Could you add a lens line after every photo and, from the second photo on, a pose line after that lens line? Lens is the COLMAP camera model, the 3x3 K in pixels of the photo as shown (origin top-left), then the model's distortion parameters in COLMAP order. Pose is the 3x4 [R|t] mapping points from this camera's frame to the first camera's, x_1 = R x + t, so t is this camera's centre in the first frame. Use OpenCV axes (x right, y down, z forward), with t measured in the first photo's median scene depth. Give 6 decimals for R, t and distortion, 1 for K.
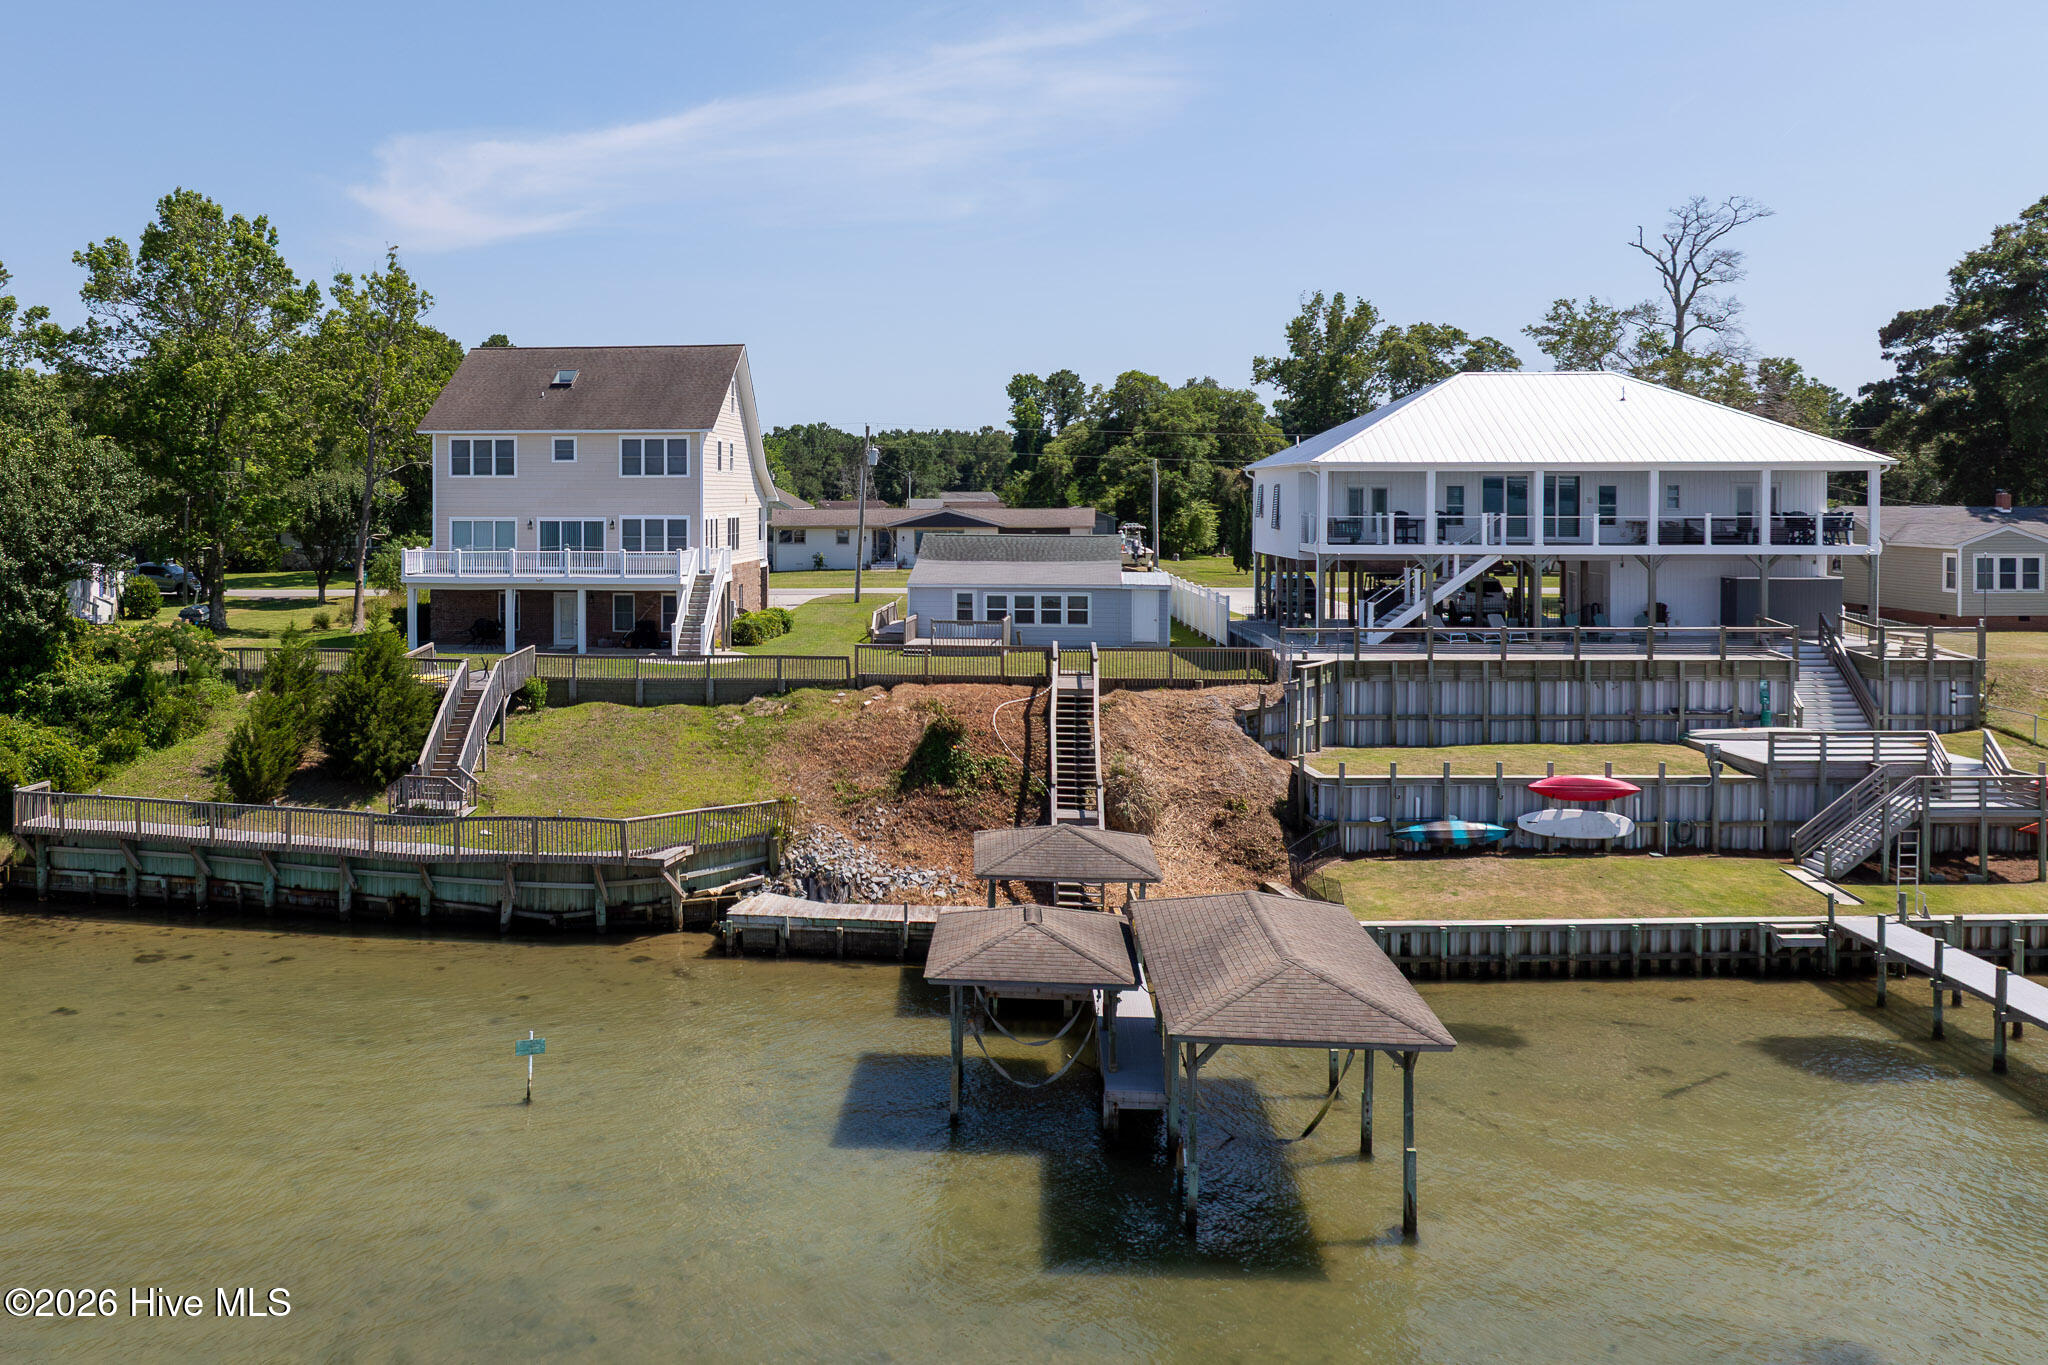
lens RADIAL K [[1819.6, 0, 793.2], [0, 1819.6, 513.4], [0, 0, 1]] dist [-0.034602, -0.025089]
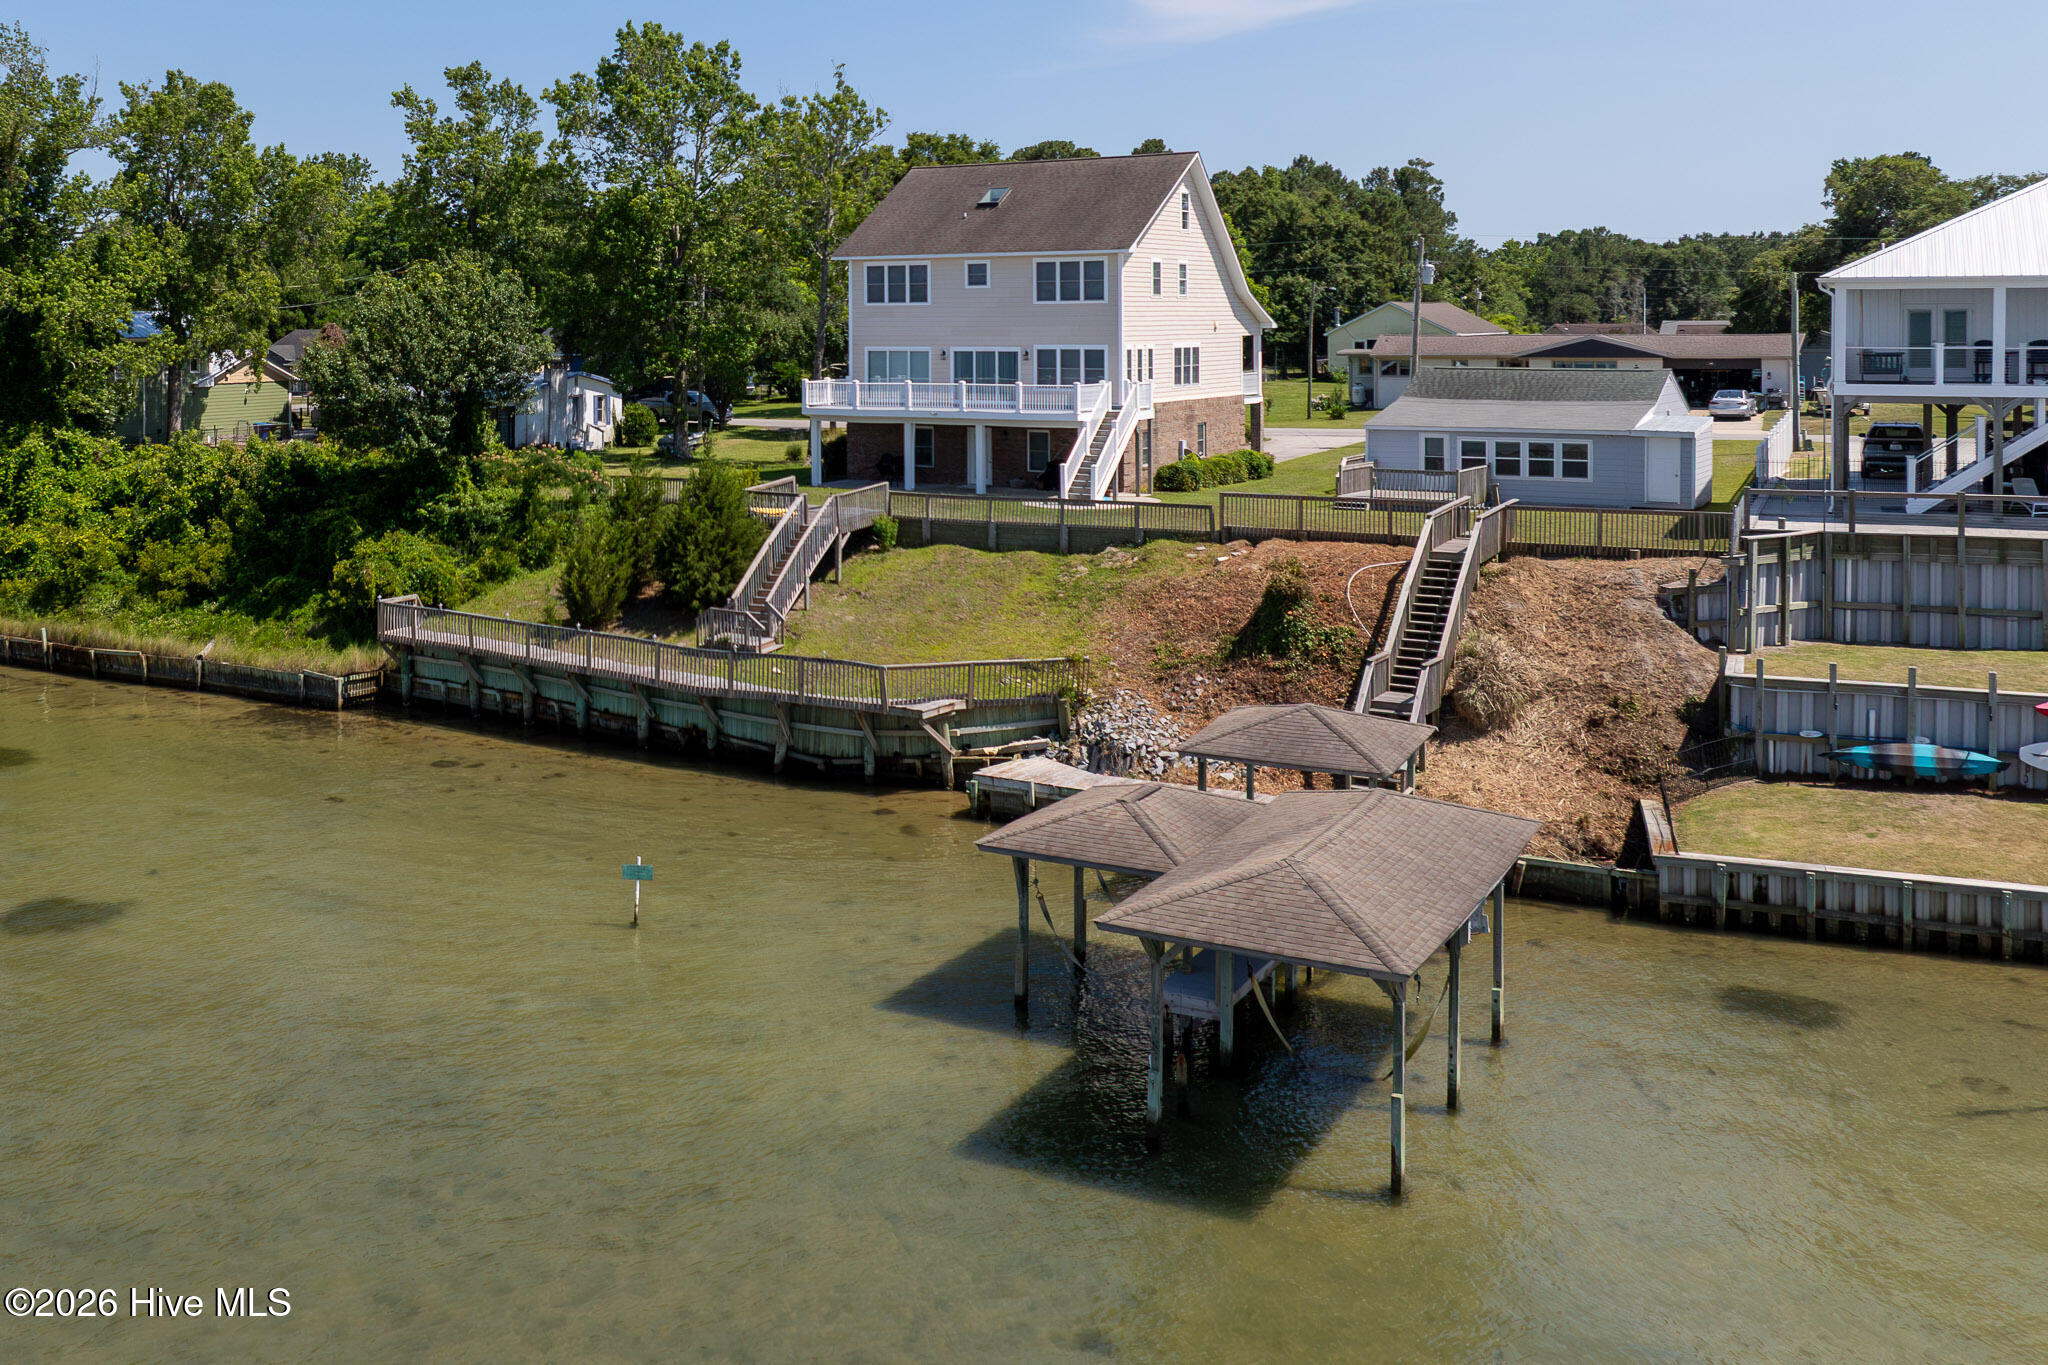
lens RADIAL K [[2027.8, 0, 582.7], [0, 2027.8, 325.5], [0, 0, 1]] dist [-0.063099, 0.016967]
pose [[0.879087, -0.004315, -0.476642, 0.245667], [0.001238, 0.999976, -0.006771, -0.002842], [0.476660, 0.005362, 0.879071, -0.008173]]
